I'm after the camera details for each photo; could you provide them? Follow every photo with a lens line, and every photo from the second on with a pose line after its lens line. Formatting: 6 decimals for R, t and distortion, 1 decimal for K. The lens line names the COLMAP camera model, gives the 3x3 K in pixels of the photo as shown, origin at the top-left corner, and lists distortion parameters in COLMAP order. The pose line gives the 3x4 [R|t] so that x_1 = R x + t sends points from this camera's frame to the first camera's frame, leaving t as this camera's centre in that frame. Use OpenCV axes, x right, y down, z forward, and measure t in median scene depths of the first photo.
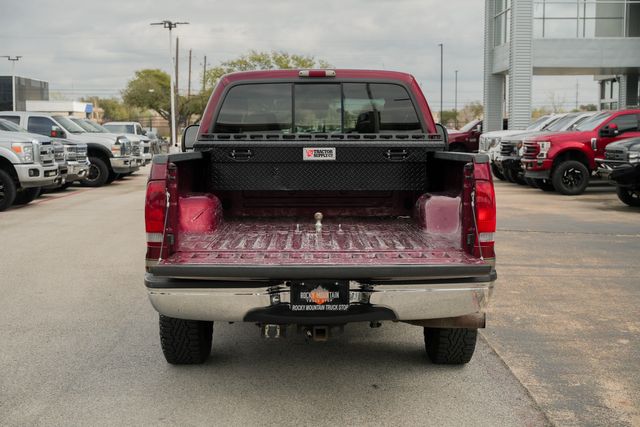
lens RADIAL K [[936.5, 0, 320.0], [0, 936.5, 213.5], [0, 0, 1]] dist [-0.006971, 0.024044]
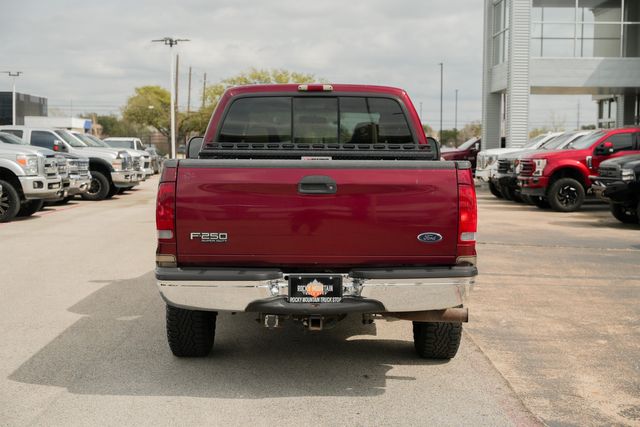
lens RADIAL K [[947.7, 0, 320.0], [0, 947.7, 213.5], [0, 0, 1]] dist [0.000748, -0.064680]
pose [[0.999970, 0.007630, 0.000891, 0.001334], [-0.007609, 0.999753, -0.020858, 0.008311], [-0.001050, 0.020850, 0.999782, -0.039189]]
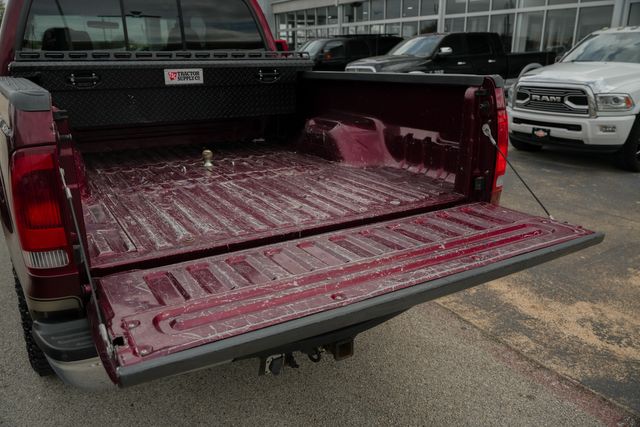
lens RADIAL K [[516.3, 0, 318.8], [0, 516.3, 220.7], [0, 0, 1]] dist [0.006638, -0.001455]
pose [[0.867379, -0.156471, 0.472410, -0.064781], [0.048878, 0.971480, 0.232028, -0.019104], [-0.495242, -0.178166, 0.850289, 0.252237]]
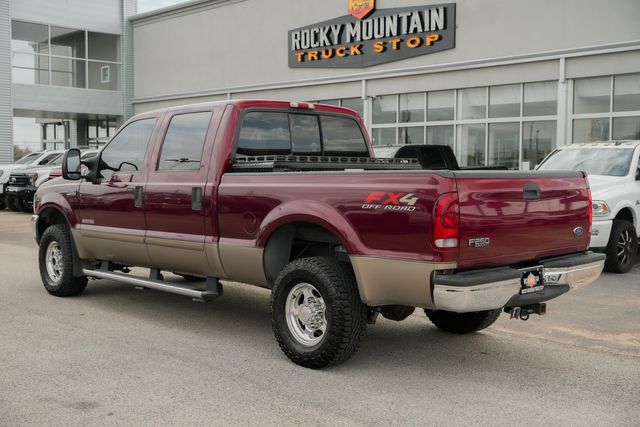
lens RADIAL K [[786.1, 0, 320.0], [0, 786.1, 213.5], [0, 0, 1]] dist [0.009379, -0.026054]
pose [[0.726919, -0.033955, 0.685883, -0.343581], [0.055674, 0.998403, -0.009578, -0.003396], [-0.684463, 0.045149, 0.727648, 0.149699]]
